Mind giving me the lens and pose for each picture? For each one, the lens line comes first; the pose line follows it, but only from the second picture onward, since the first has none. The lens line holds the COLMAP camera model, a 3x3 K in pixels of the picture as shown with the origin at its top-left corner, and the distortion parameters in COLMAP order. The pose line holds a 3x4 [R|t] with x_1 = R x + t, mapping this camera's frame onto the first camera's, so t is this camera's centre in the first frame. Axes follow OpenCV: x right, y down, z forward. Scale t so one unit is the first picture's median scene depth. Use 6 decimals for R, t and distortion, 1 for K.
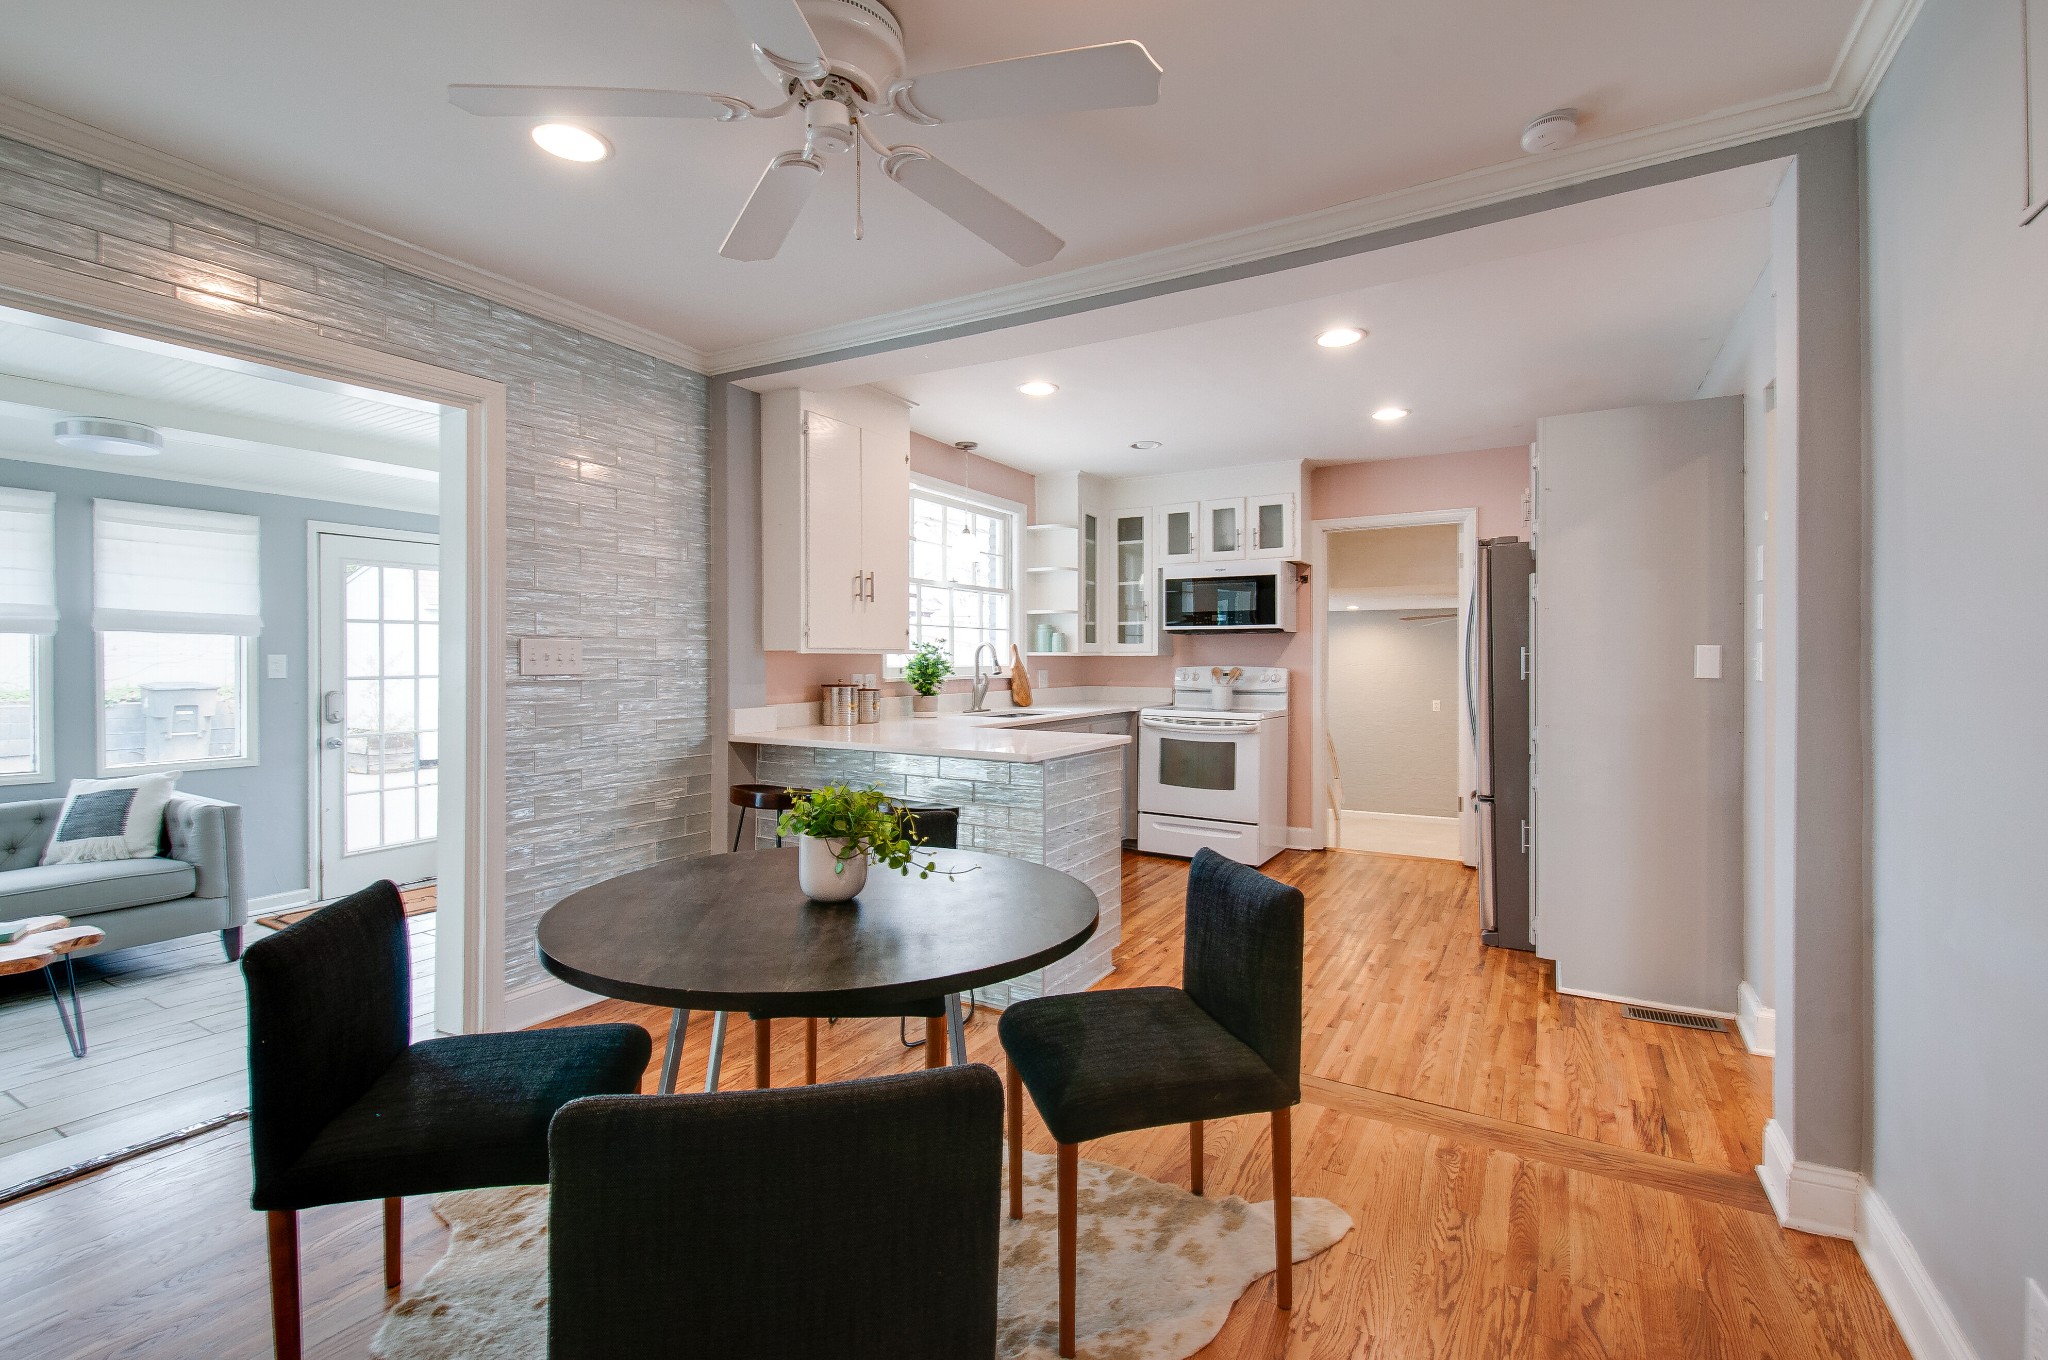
lens RADIAL K [[889.7, 0, 1035.7], [0, 889.7, 655.7], [0, 0, 1]] dist [-0.018741, -0.000339]
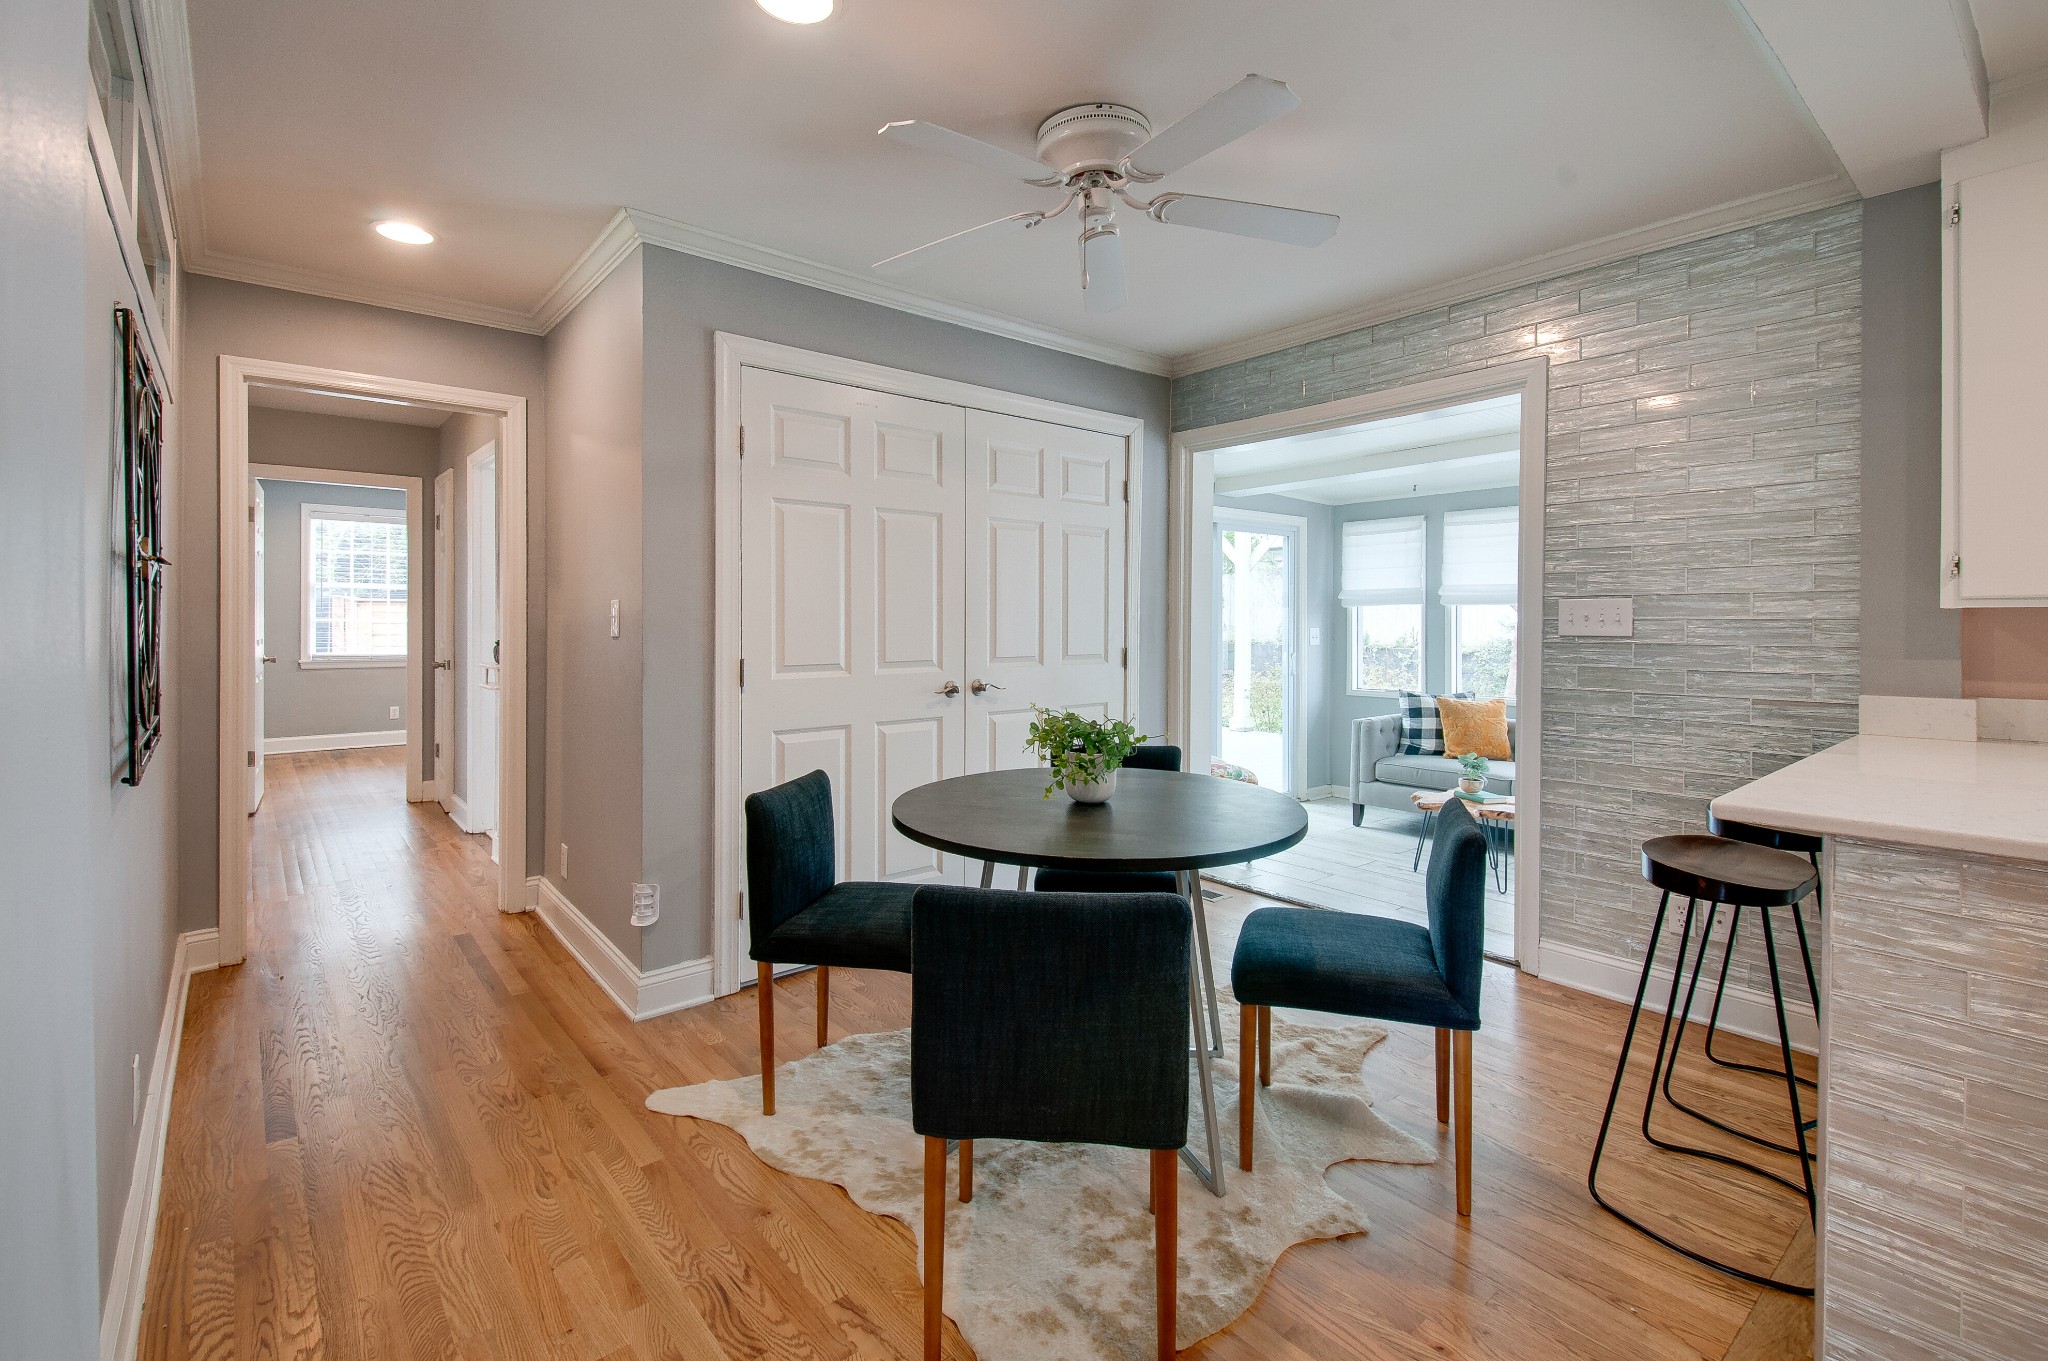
lens RADIAL K [[908.3, 0, 1024.7], [0, 908.3, 625.9], [0, 0, 1]] dist [0.013174, -0.017645]
pose [[-0.326911, 0.002106, -0.945053, 0.334252], [0.001753, 0.999997, 0.001622, 0.004772], [0.945054, -0.001126, -0.326913, 0.427465]]
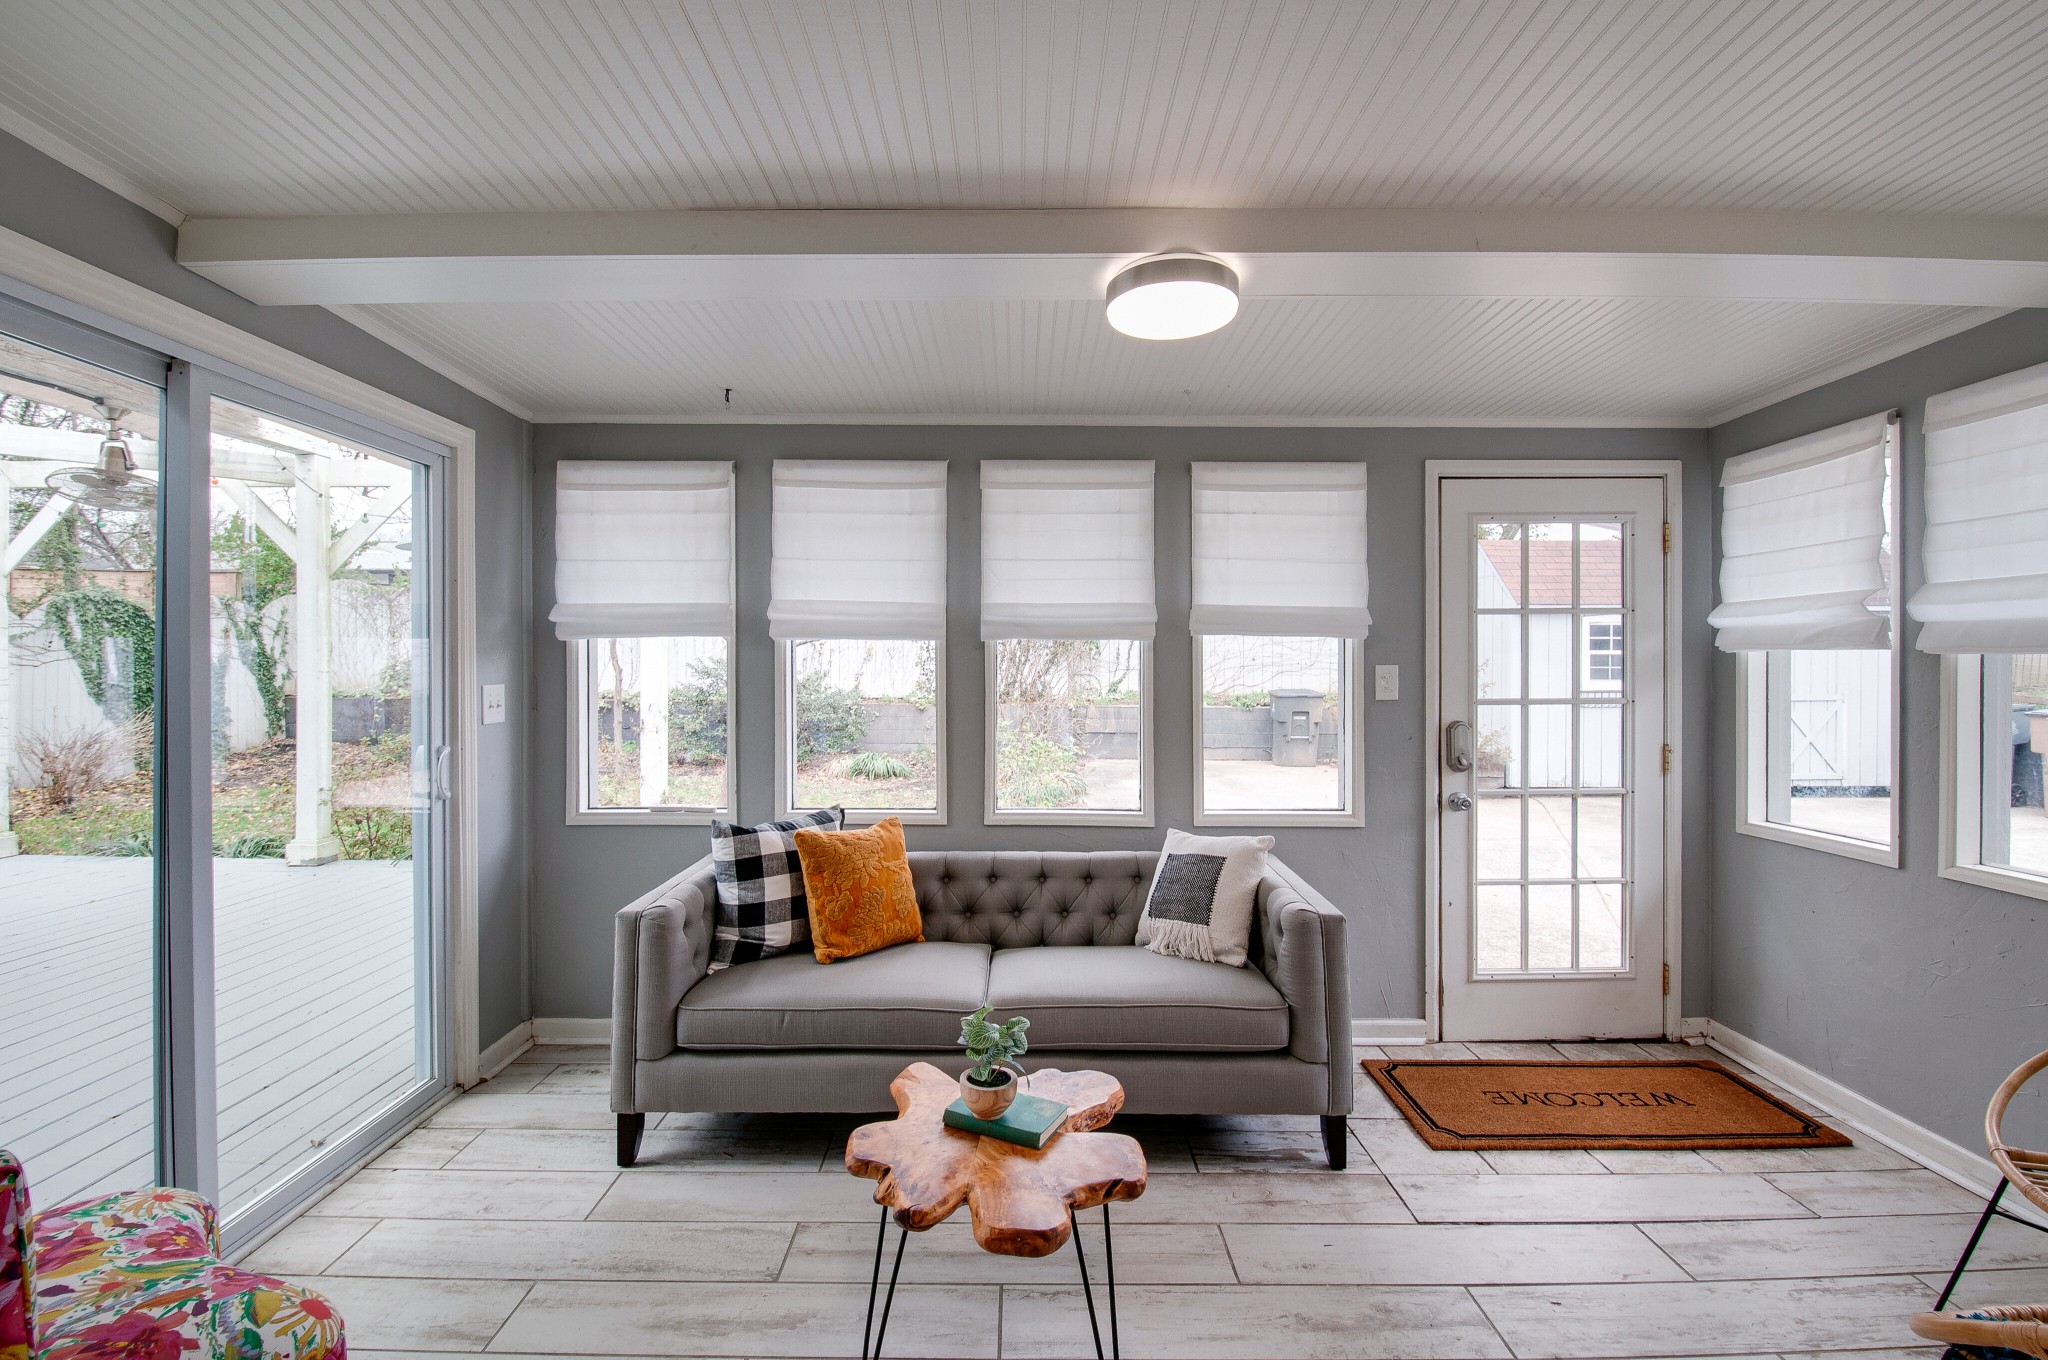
lens RADIAL K [[966.1, 0, 1050.3], [0, 966.1, 677.2], [0, 0, 1]] dist [0.001773, -0.000064]
pose [[0.517369, 0.006554, -0.855737, -0.347899], [0.002245, 0.999957, 0.009015, 0.000587], [0.855759, -0.006585, 0.517332, 0.376714]]
